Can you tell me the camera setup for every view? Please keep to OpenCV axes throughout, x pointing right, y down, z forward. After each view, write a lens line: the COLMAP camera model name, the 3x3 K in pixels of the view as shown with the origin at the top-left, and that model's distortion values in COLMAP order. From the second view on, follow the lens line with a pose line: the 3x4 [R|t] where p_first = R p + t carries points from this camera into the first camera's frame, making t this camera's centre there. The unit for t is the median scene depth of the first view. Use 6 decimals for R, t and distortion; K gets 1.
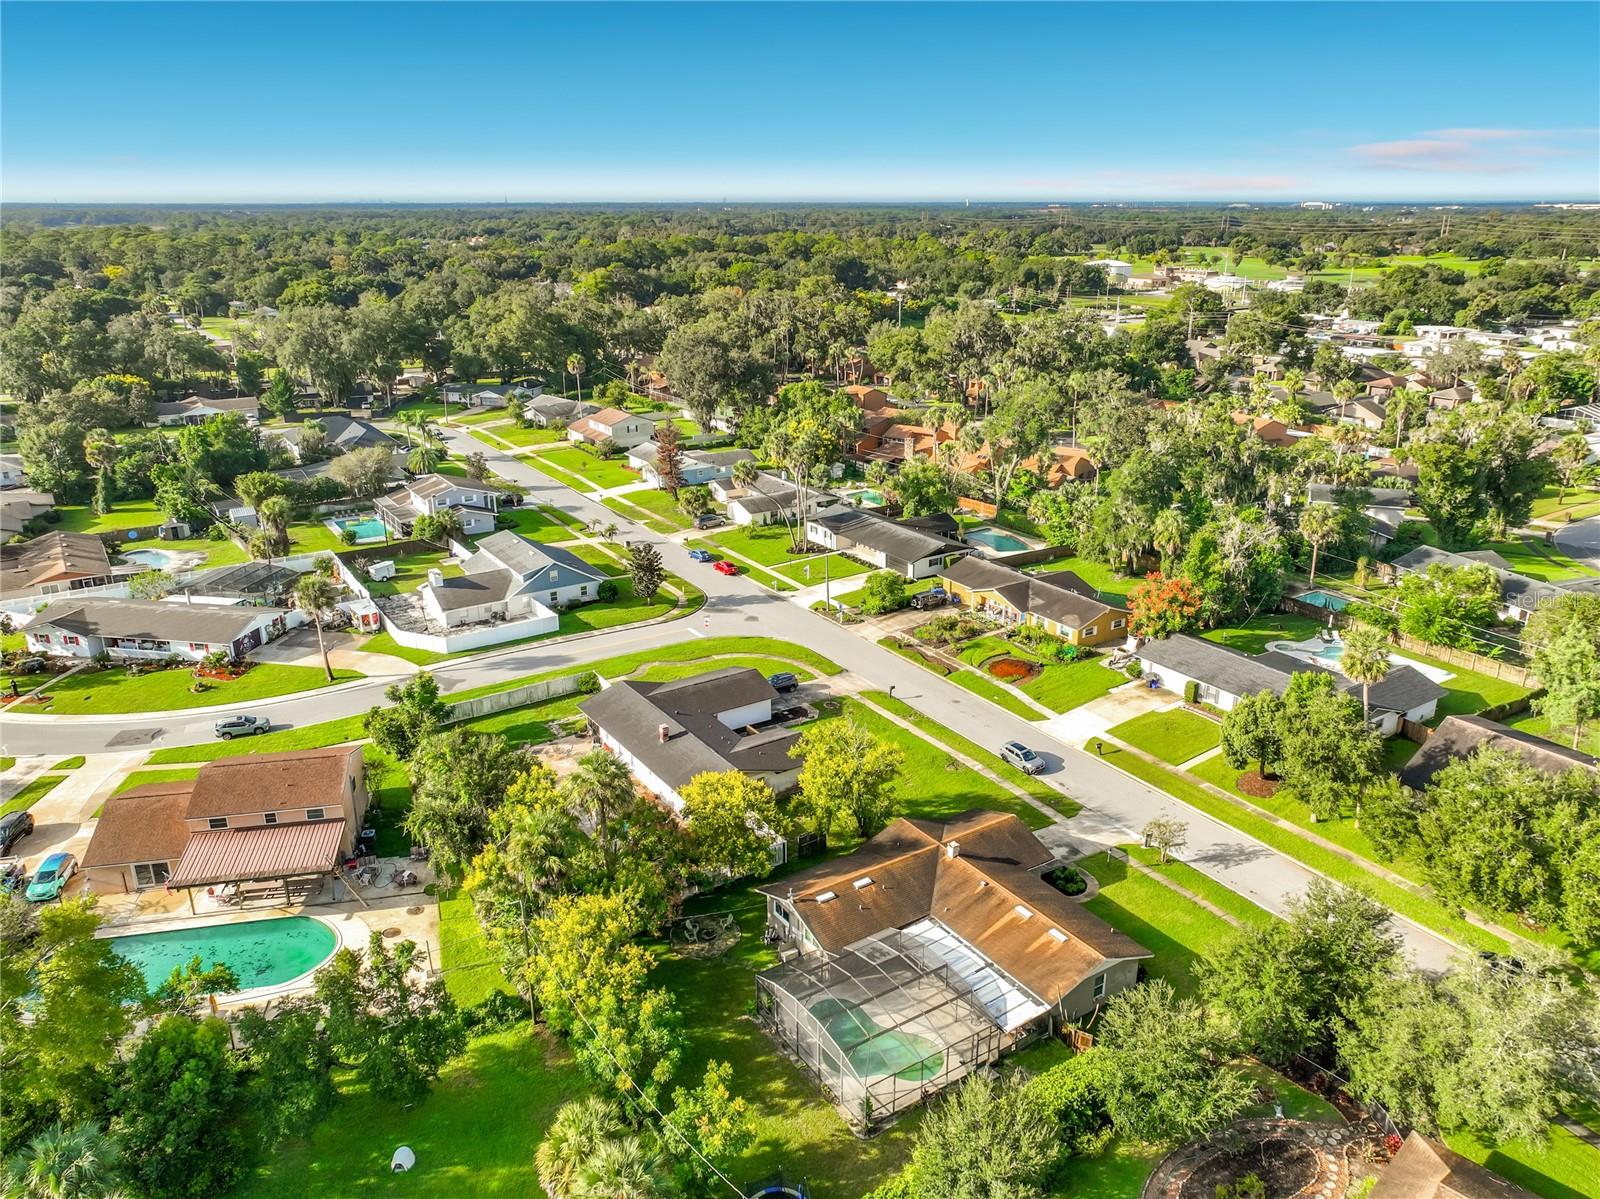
lens RADIAL K [[1140.1, 0, 800.0], [0, 1140.1, 599.5], [0, 0, 1]] dist [0.003253, 0.002824]
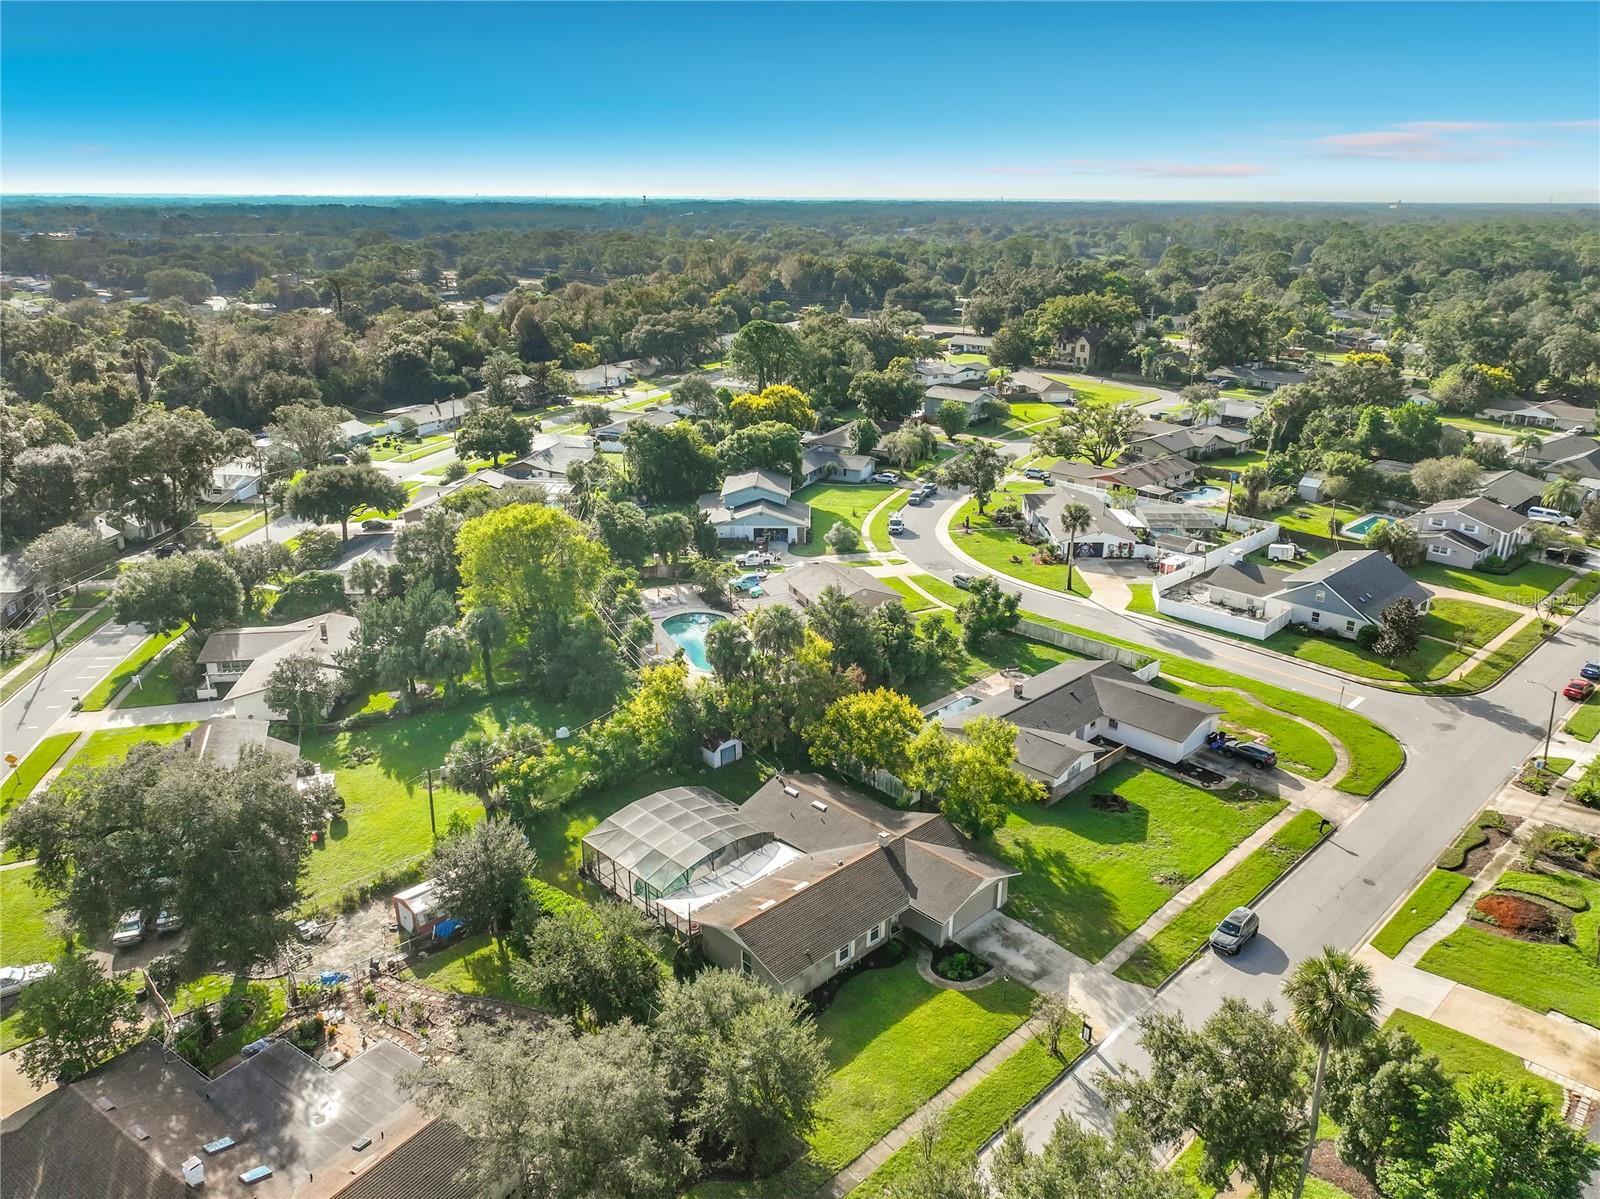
lens RADIAL K [[1147.0, 0, 818.3], [0, 1147.0, 552.1], [0, 0, 1]] dist [-0.001240, 0.003853]
pose [[0.208177, 0.292386, -0.933366, 0.669839], [-0.329729, 0.919393, 0.214467, -0.141881], [0.920837, 0.263111, 0.287804, 0.398766]]
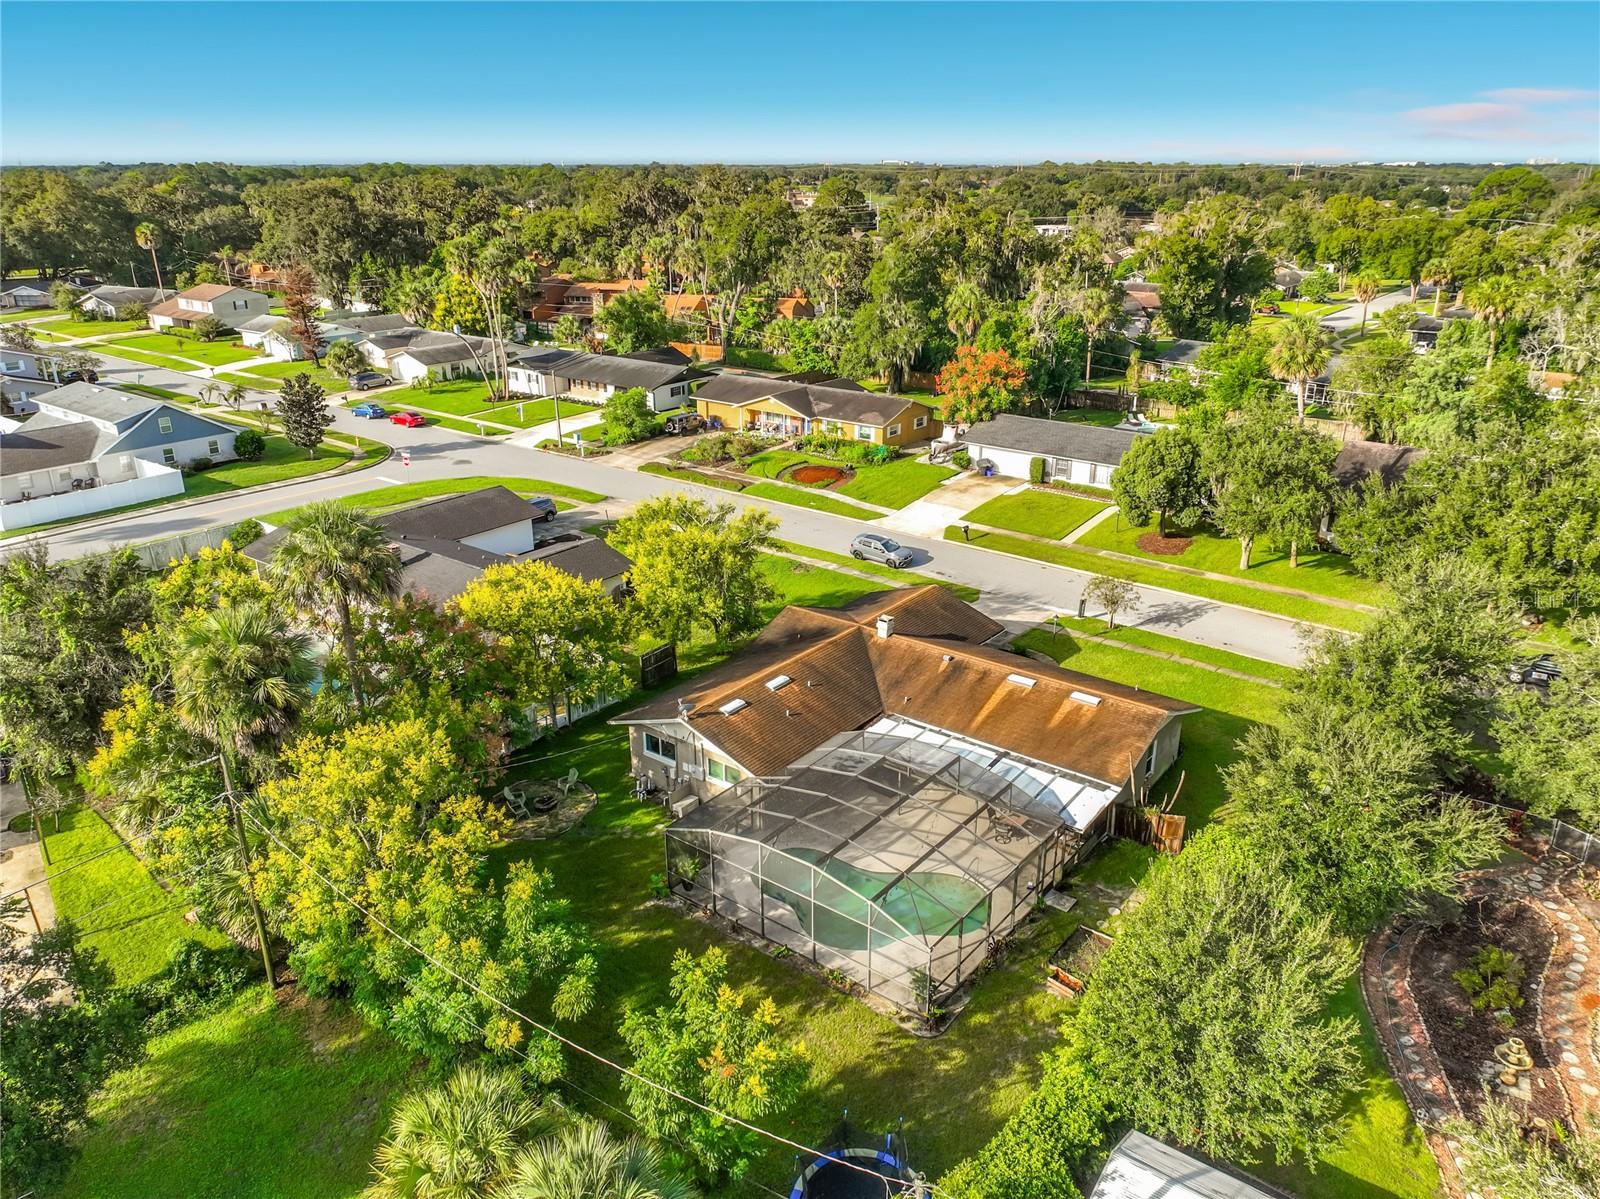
lens RADIAL K [[1139.5, 0, 802.1], [0, 1139.5, 602.4], [0, 0, 1]] dist [-0.009276, 0.007522]
pose [[0.945392, -0.114733, 0.305076, -0.082507], [0.104695, 0.993291, 0.049121, 0.112275], [-0.308665, -0.014499, 0.951060, 0.243588]]
